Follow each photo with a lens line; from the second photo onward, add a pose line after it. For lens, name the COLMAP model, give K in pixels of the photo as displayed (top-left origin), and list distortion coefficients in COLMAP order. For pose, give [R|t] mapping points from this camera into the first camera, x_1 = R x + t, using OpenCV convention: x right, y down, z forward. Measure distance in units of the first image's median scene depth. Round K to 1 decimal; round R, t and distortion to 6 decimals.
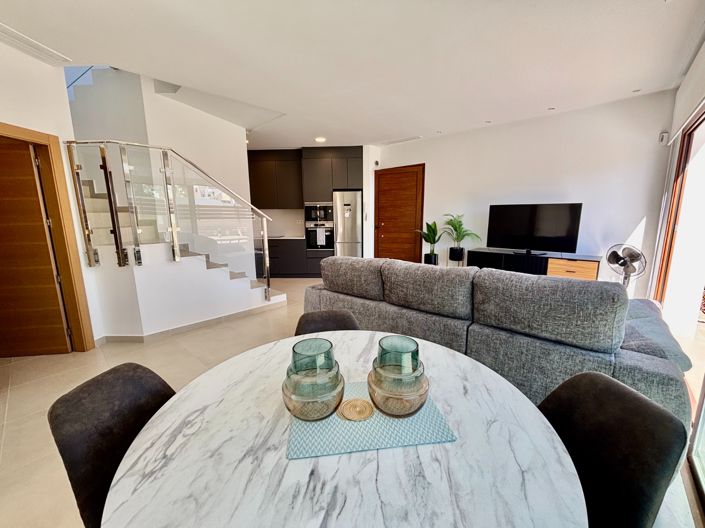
lens RADIAL K [[284.2, 0, 352.4], [0, 284.2, 264.2], [0, 0, 1]] dist [-0.004781, -0.000248]
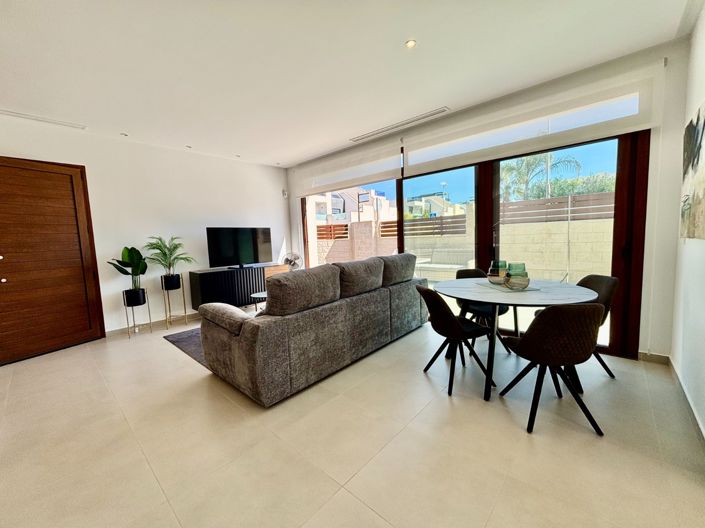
lens RADIAL K [[284.2, 0, 352.7], [0, 284.2, 261.6], [0, 0, 1]] dist [-0.004781, -0.000248]
pose [[0.005436, -0.074245, 0.997225, -0.536717], [0.206629, 0.975802, 0.071523, -0.047284], [-0.978404, 0.205666, 0.020645, 0.461580]]
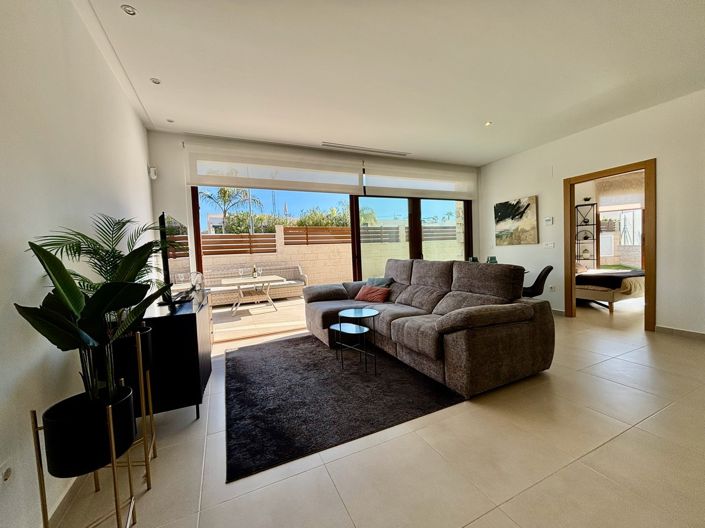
lens RADIAL K [[284.2, 0, 351.2], [0, 284.2, 265.2], [0, 0, 1]] dist [-0.004781, -0.000248]
pose [[-0.918282, 0.031160, 0.394698, 0.031155], [0.117988, 0.973141, 0.197678, -0.171654], [-0.377937, 0.228093, -0.897294, 1.276125]]
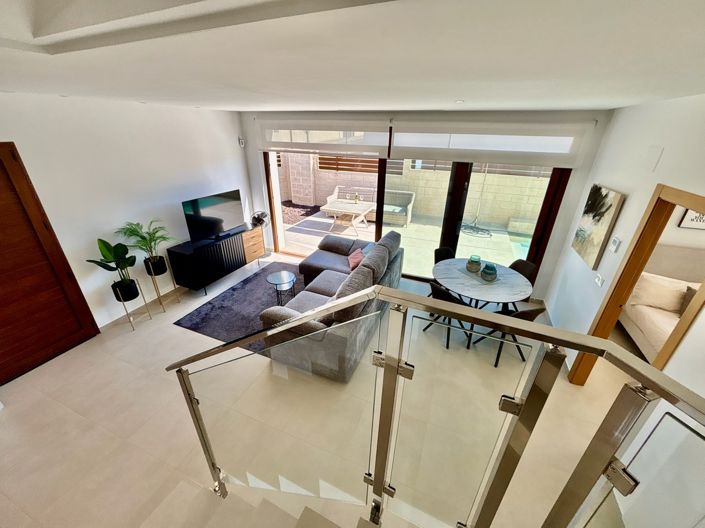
lens RADIAL K [[284.2, 0, 354.2], [0, 284.2, 263.8], [0, 0, 1]] dist [-0.004781, -0.000248]
pose [[-0.339193, -0.401148, 0.850899, -0.569334], [0.145158, 0.871369, 0.468663, -0.371136], [-0.929450, 0.282482, -0.237332, 0.718437]]
